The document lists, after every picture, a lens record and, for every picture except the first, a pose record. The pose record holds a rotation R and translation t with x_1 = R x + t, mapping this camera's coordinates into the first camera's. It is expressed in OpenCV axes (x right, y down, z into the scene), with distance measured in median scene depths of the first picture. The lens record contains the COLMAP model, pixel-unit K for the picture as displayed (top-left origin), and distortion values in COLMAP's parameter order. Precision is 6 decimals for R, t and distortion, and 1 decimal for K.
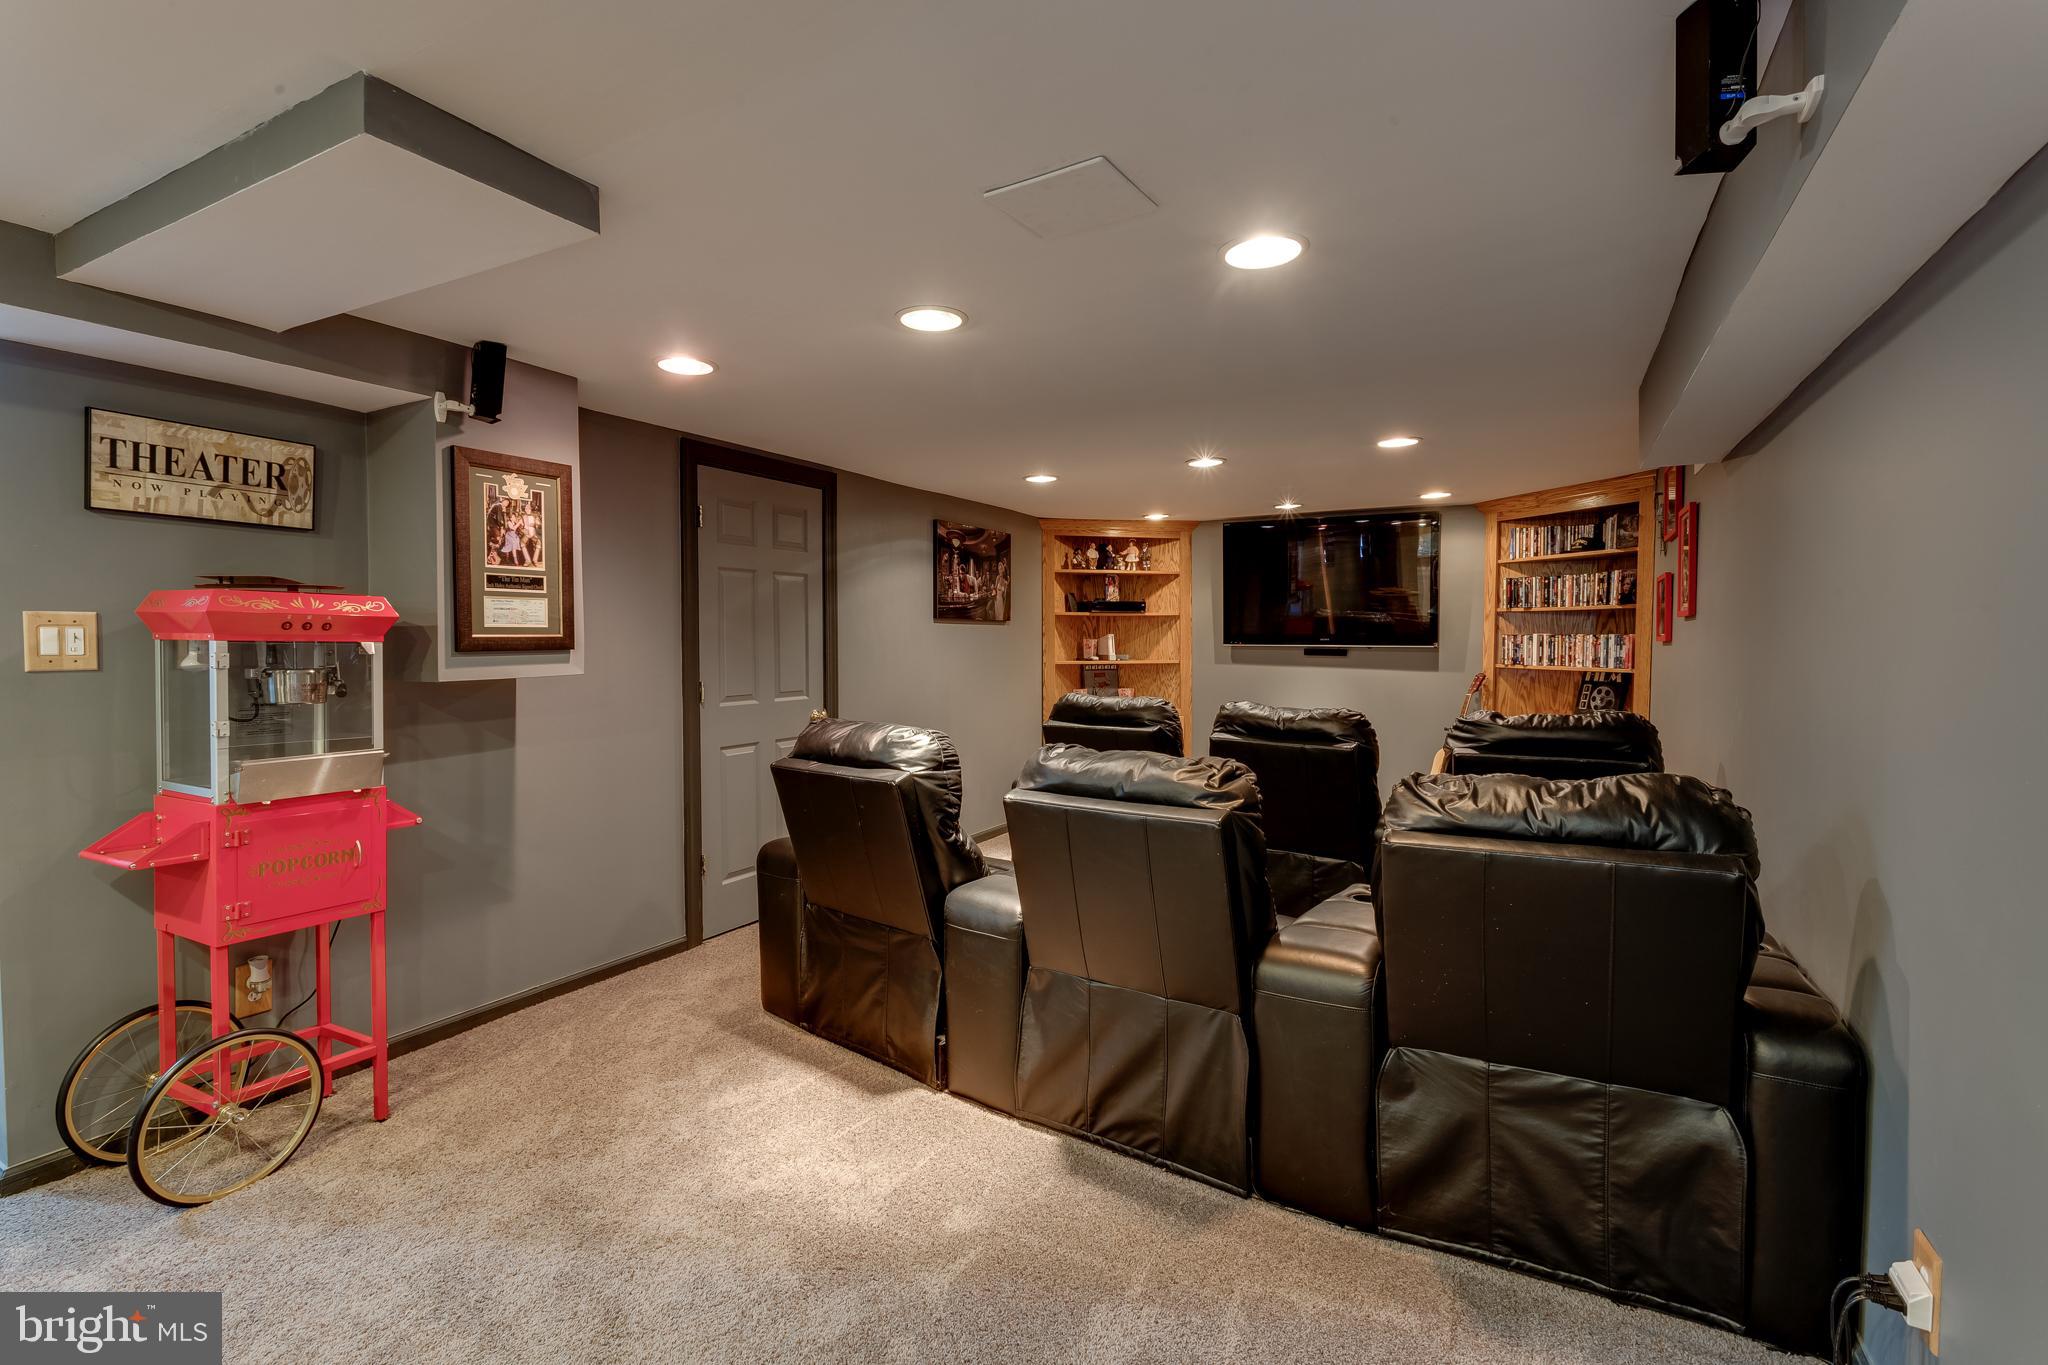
lens RADIAL K [[923.6, 0, 1018.3], [0, 923.6, 649.0], [0, 0, 1]] dist [-0.020503, 0.000143]
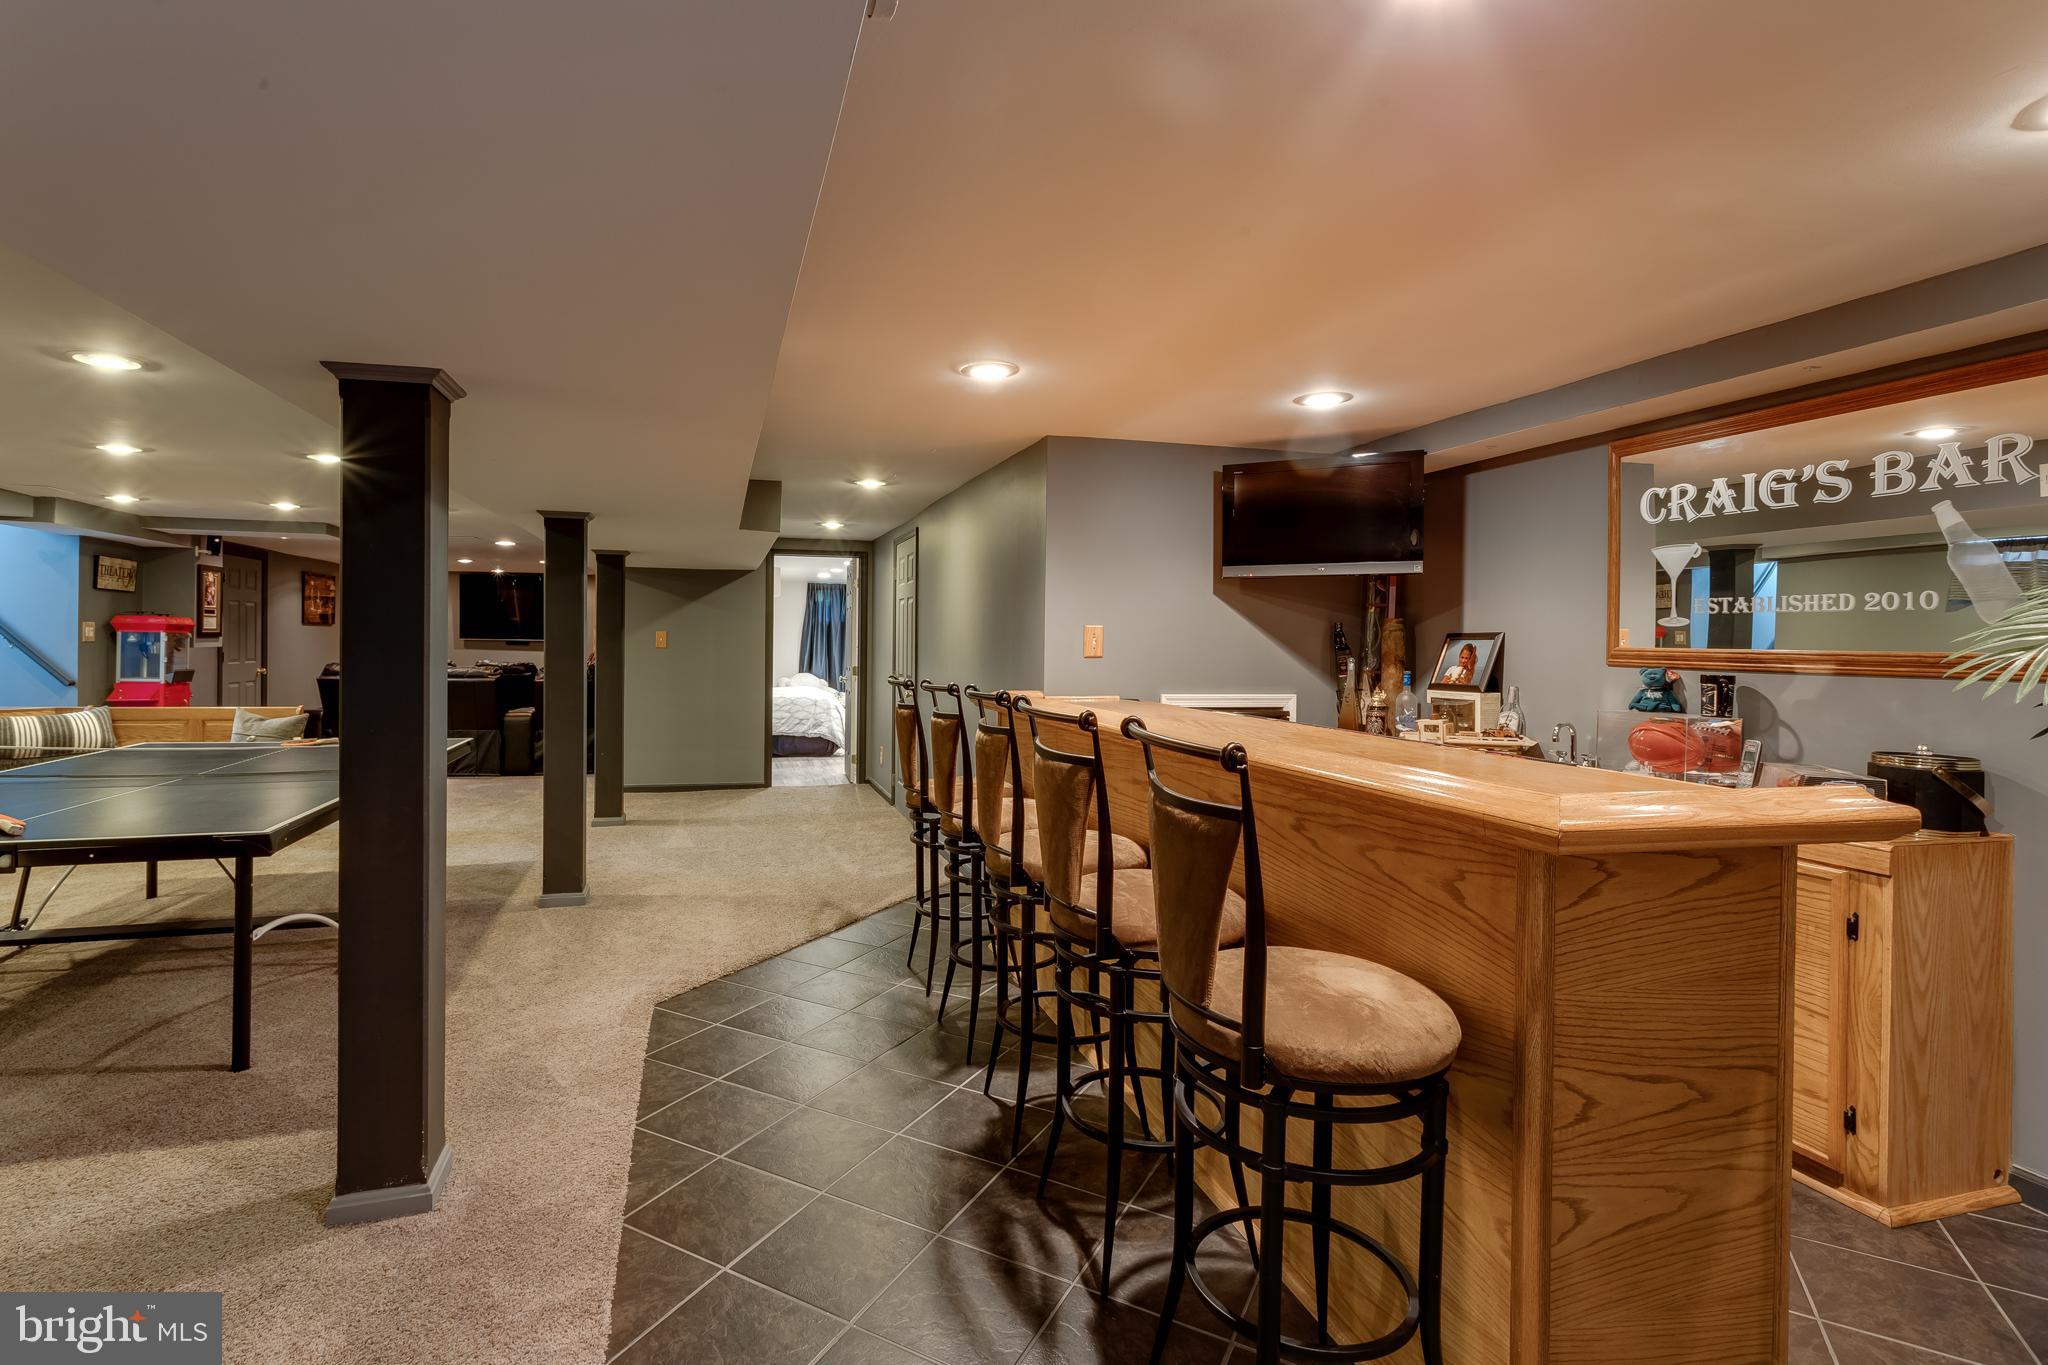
lens RADIAL K [[997.8, 0, 983.8], [0, 997.8, 651.6], [0, 0, 1]] dist [-0.001995, -0.000314]
pose [[0.716919, 0.007391, 0.697117, -0.935269], [-0.012161, 0.999924, 0.001905, 0.009866], [-0.697050, -0.009844, 0.716955, -2.634567]]
